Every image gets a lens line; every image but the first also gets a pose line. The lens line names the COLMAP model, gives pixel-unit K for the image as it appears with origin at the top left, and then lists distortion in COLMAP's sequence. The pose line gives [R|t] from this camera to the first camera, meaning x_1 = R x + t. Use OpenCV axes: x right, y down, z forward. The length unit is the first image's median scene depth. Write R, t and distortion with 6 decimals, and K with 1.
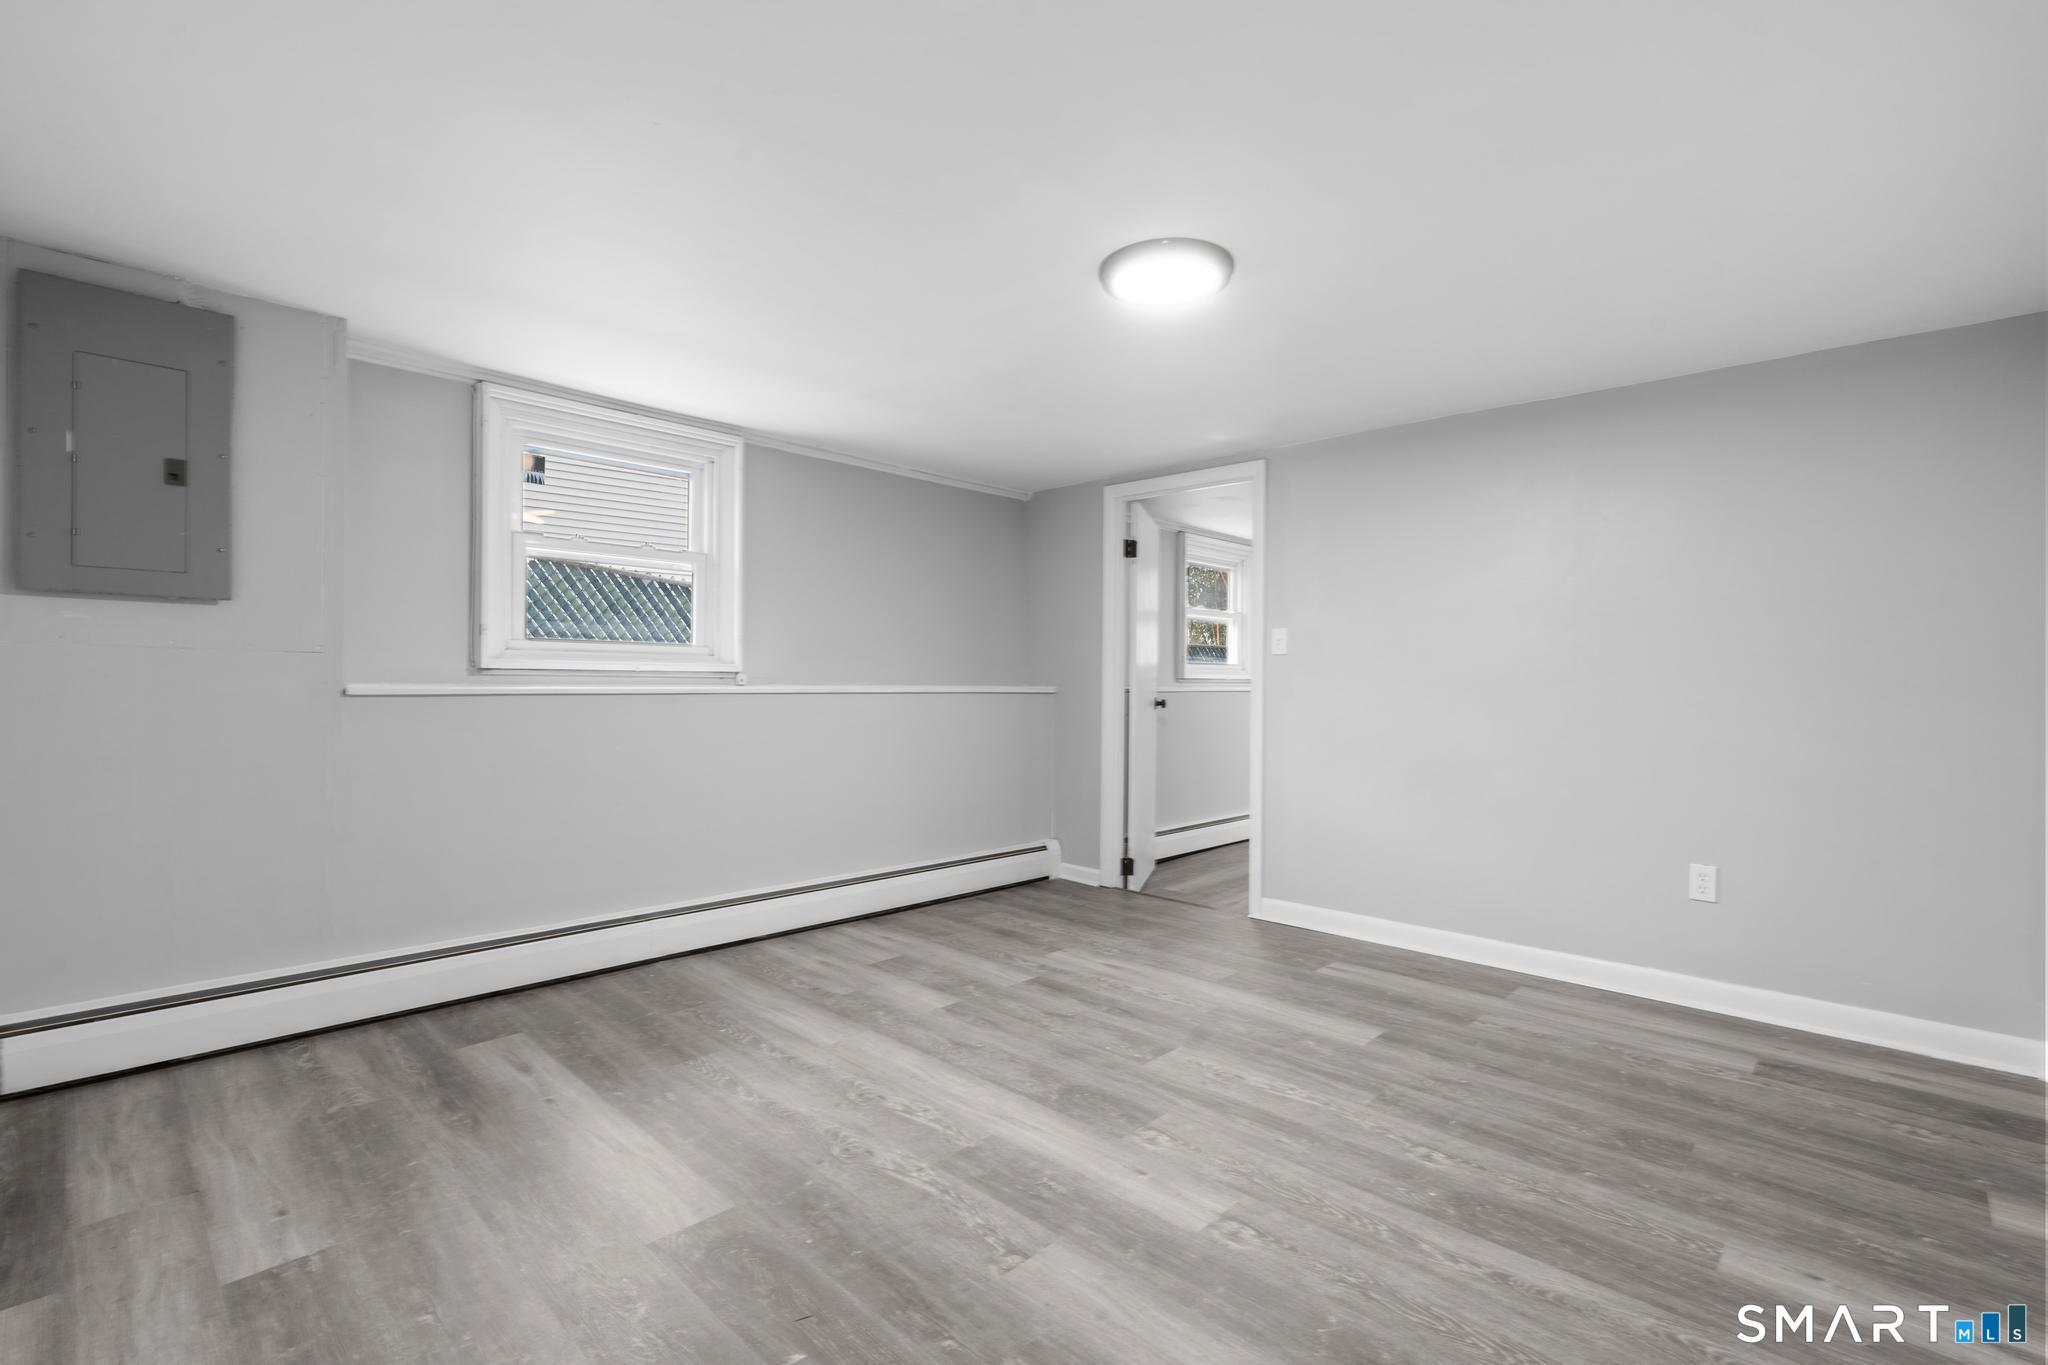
lens RADIAL K [[916.7, 0, 1018.4], [0, 916.7, 682.2], [0, 0, 1]] dist [-0.010160, 0.004706]
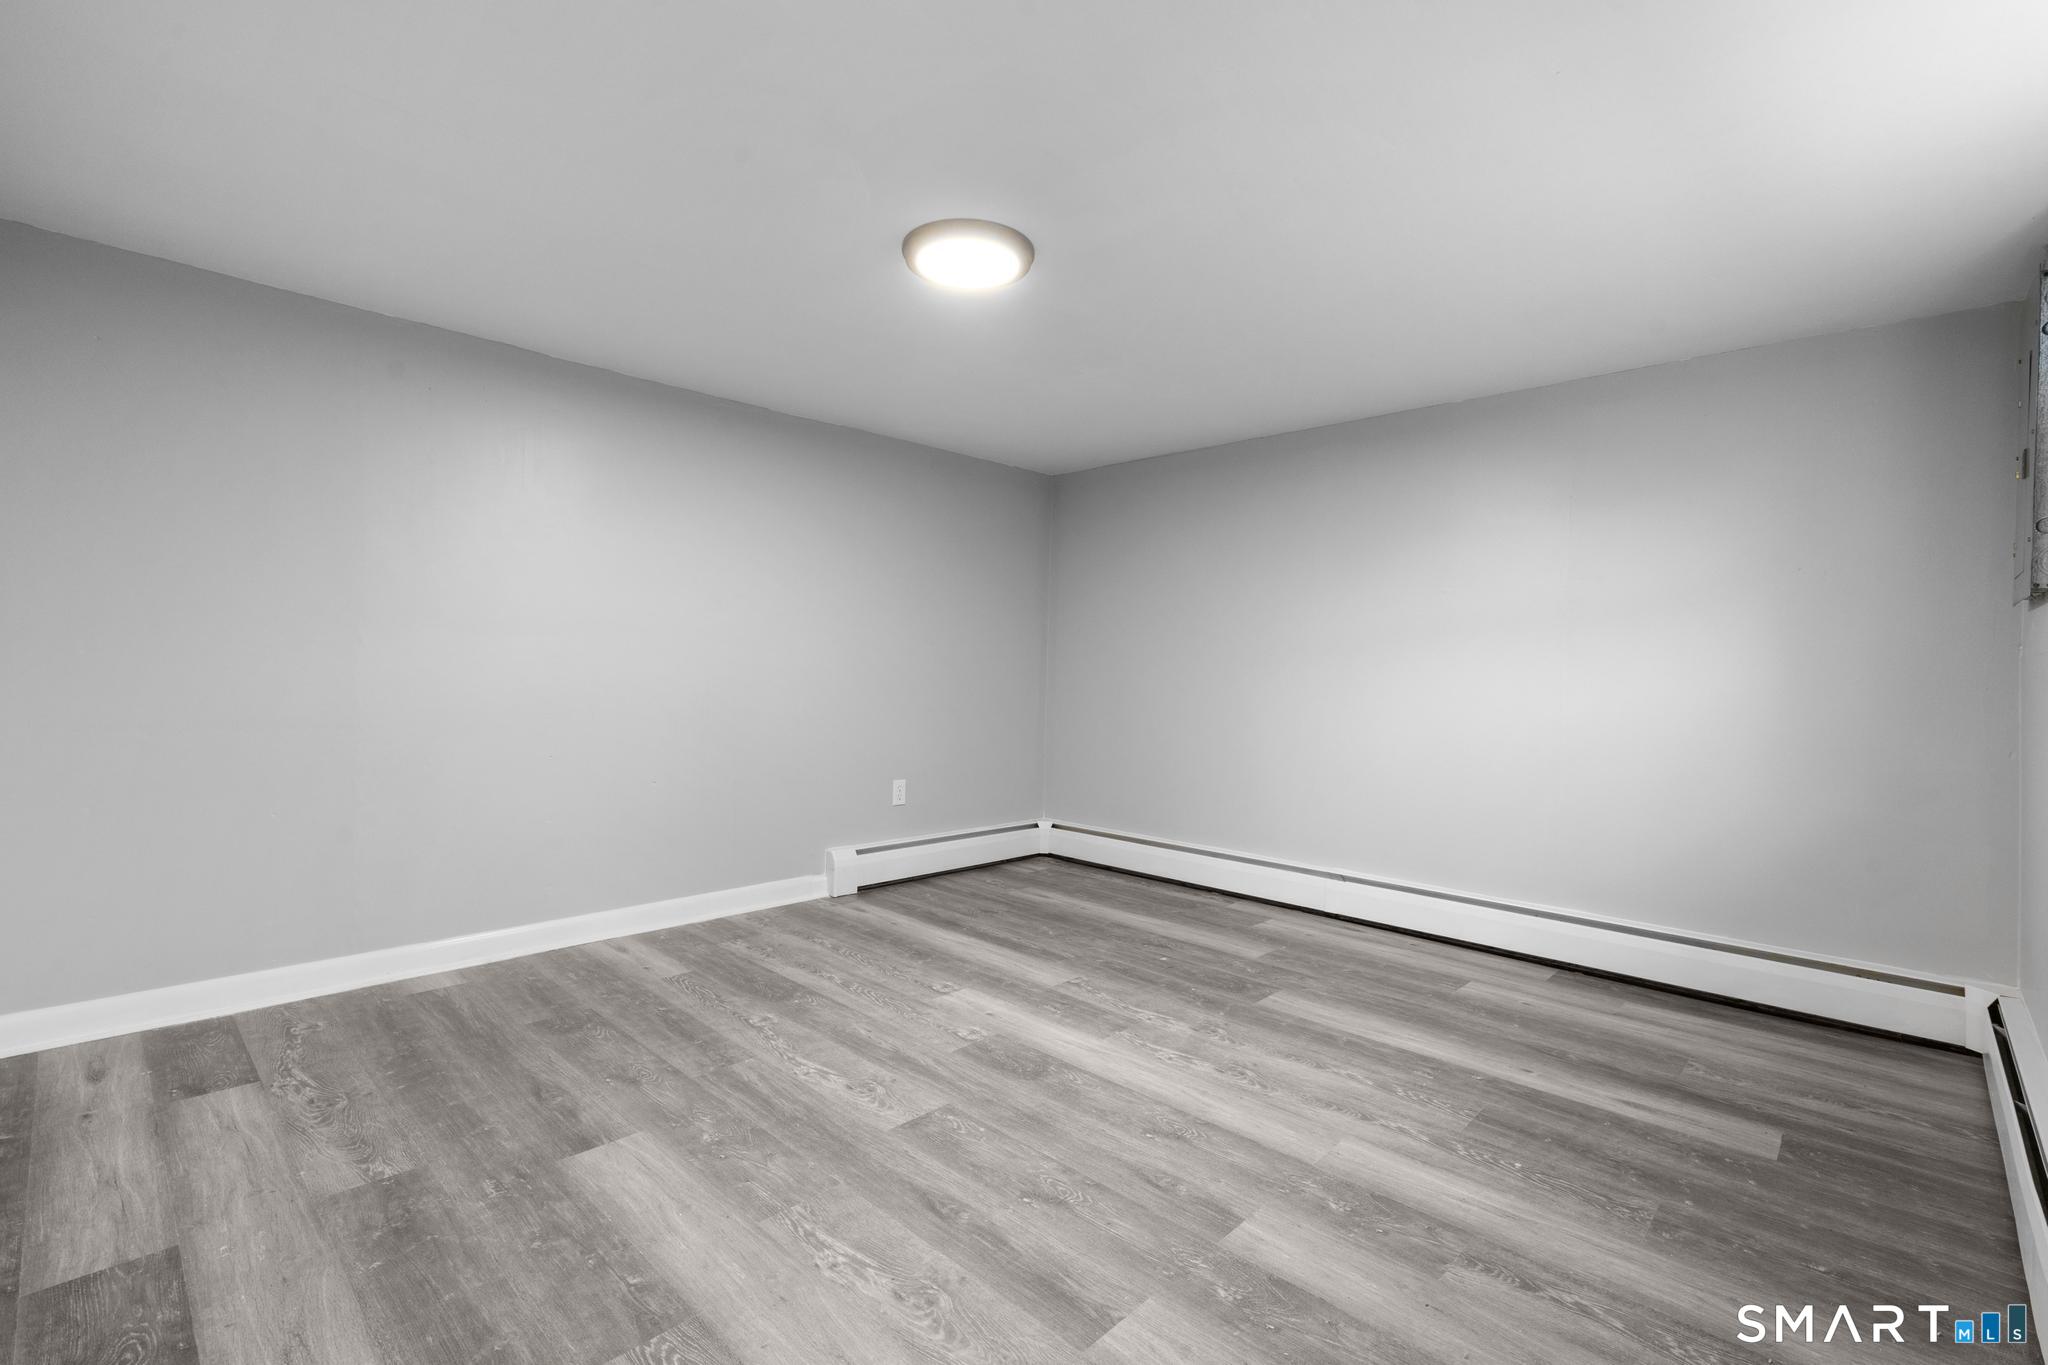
lens RADIAL K [[916.7, 0, 1018.4], [0, 916.7, 682.2], [0, 0, 1]] dist [-0.010160, 0.004706]
pose [[-0.999500, -0.031574, -0.001626, 0.093051], [-0.031597, 0.999357, 0.016963, 0.006701], [0.001089, 0.017006, -0.999855, 2.031096]]
